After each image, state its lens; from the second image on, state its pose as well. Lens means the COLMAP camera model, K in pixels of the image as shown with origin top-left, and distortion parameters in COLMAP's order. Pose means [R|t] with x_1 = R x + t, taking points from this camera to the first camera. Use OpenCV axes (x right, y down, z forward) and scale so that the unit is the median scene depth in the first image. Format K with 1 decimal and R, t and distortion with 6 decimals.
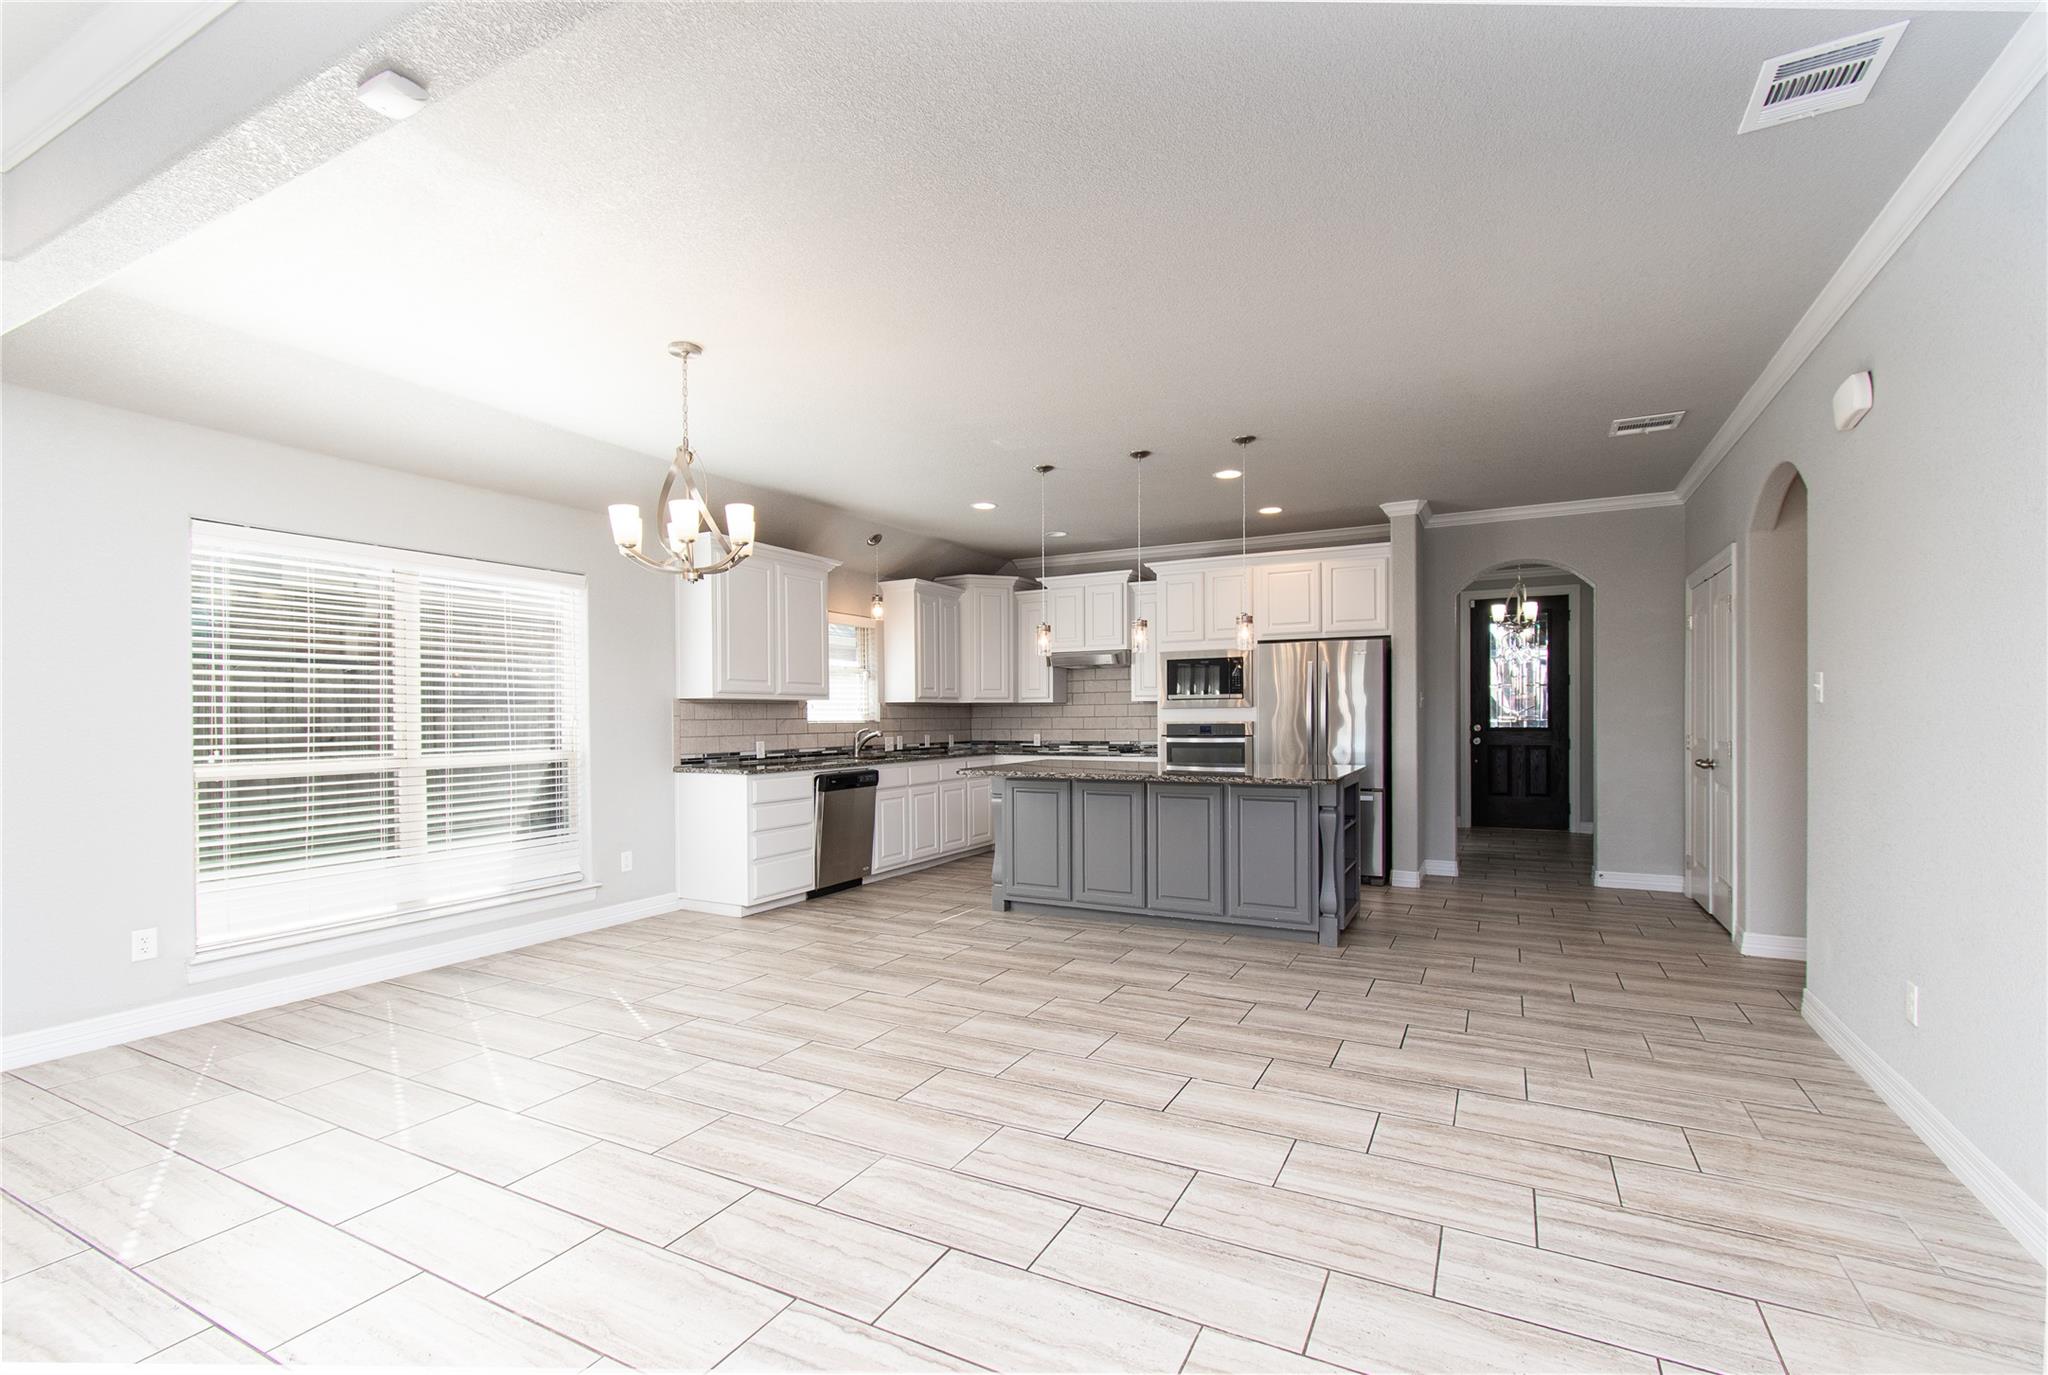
lens RADIAL K [[913.7, 0, 1024.9], [0, 913.7, 713.5], [0, 0, 1]] dist [0.000711, 0.000119]
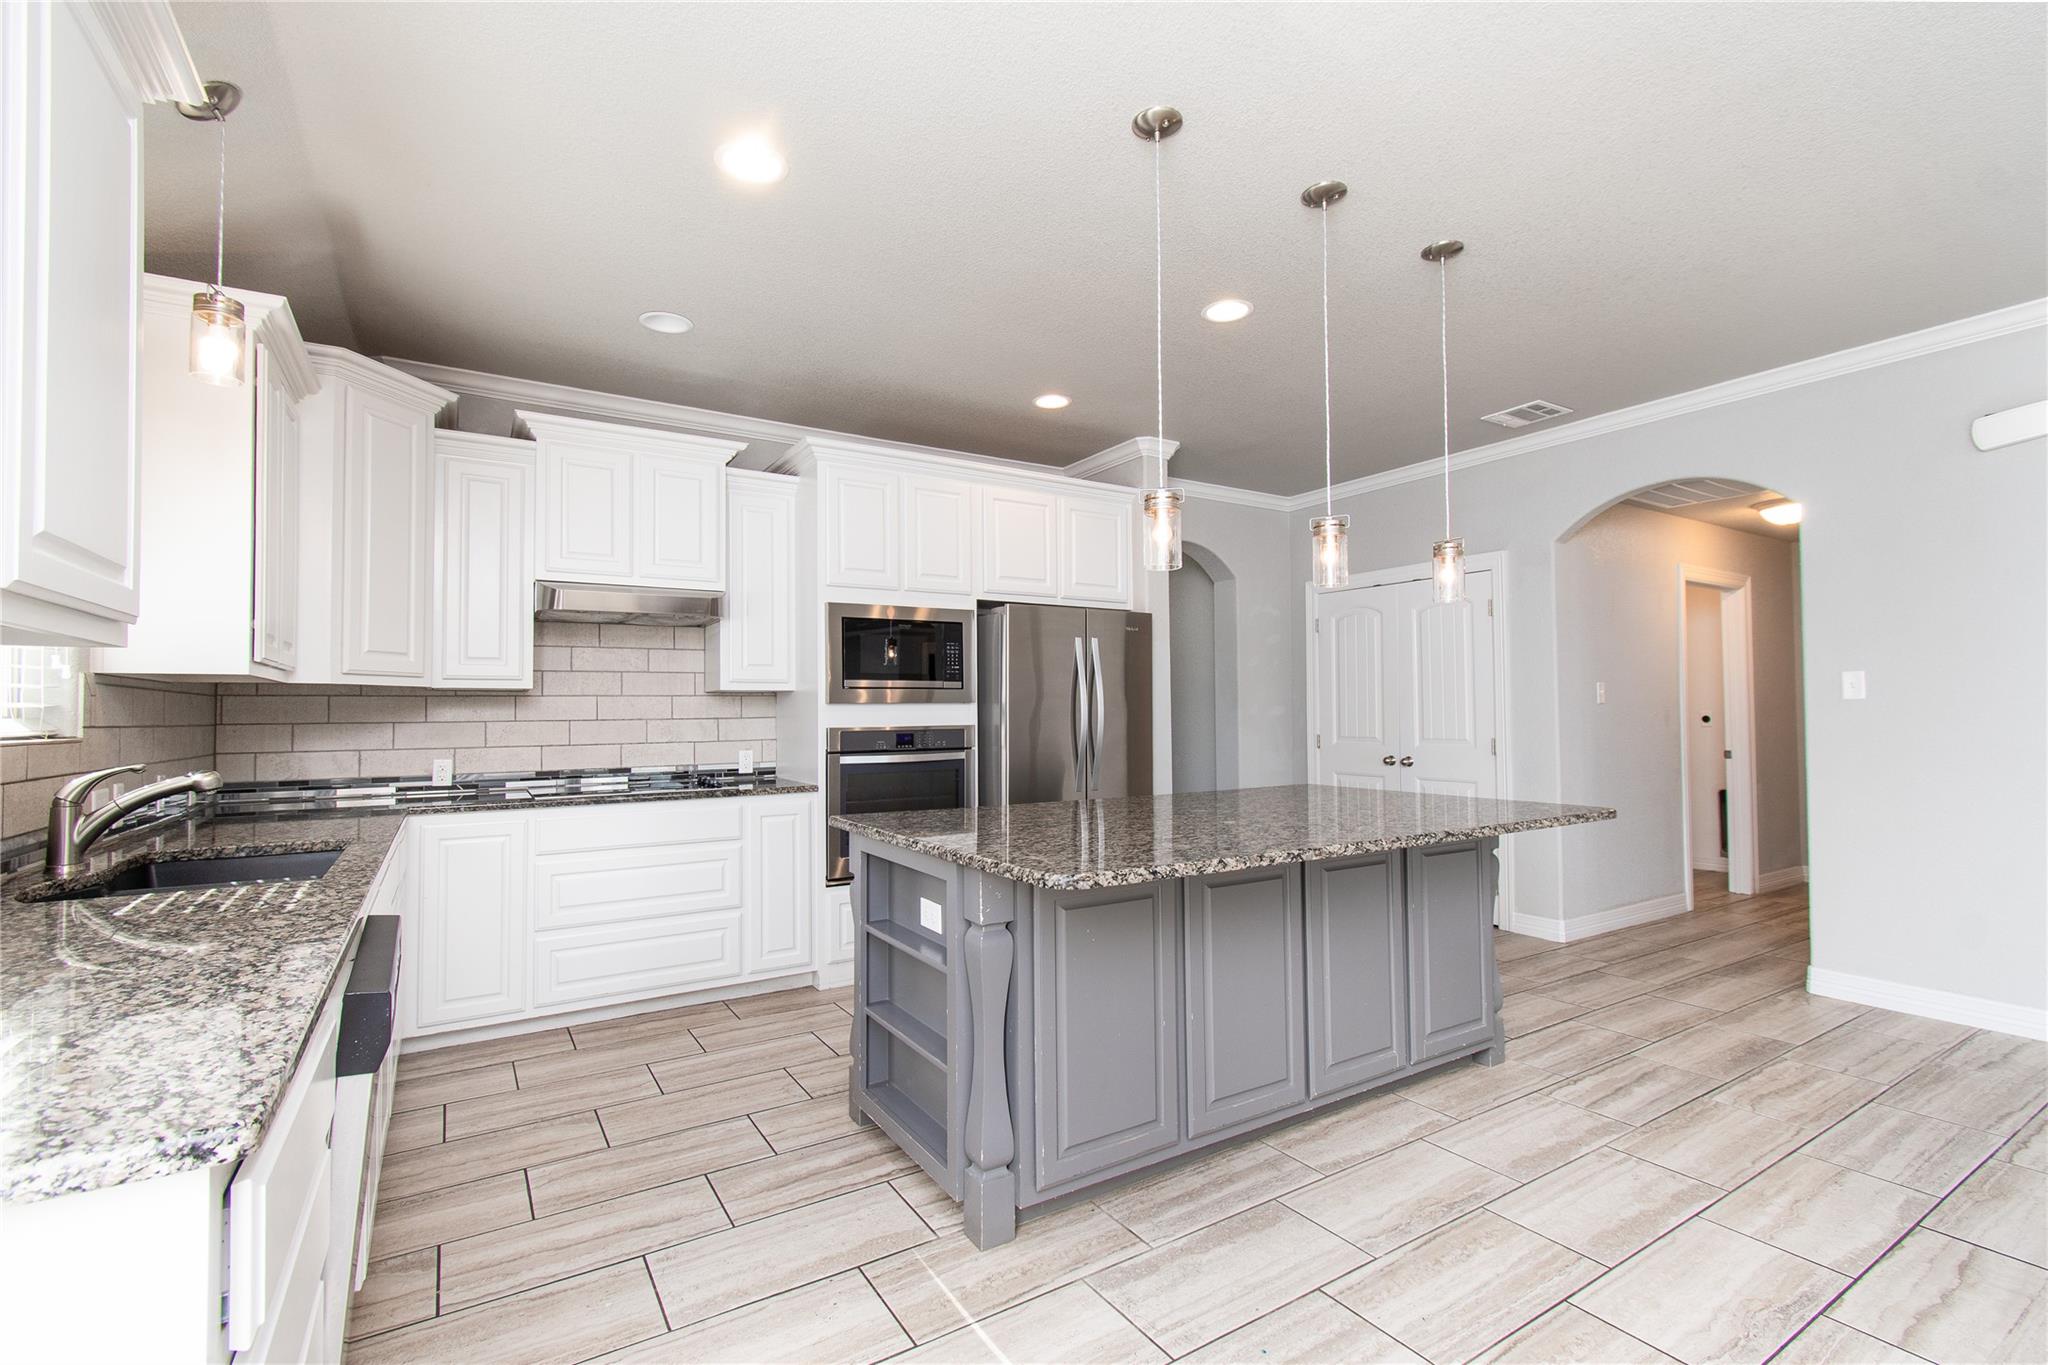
lens RADIAL K [[919.5, 0, 1024.0], [0, 919.5, 682.5], [0, 0, 1]] dist [0.003043, 0.000233]
pose [[0.506548, 0.030016, 0.861689, -0.280576], [0.004849, 0.999279, -0.037660, 0.003809], [-0.862198, 0.023255, 0.506037, 0.644527]]
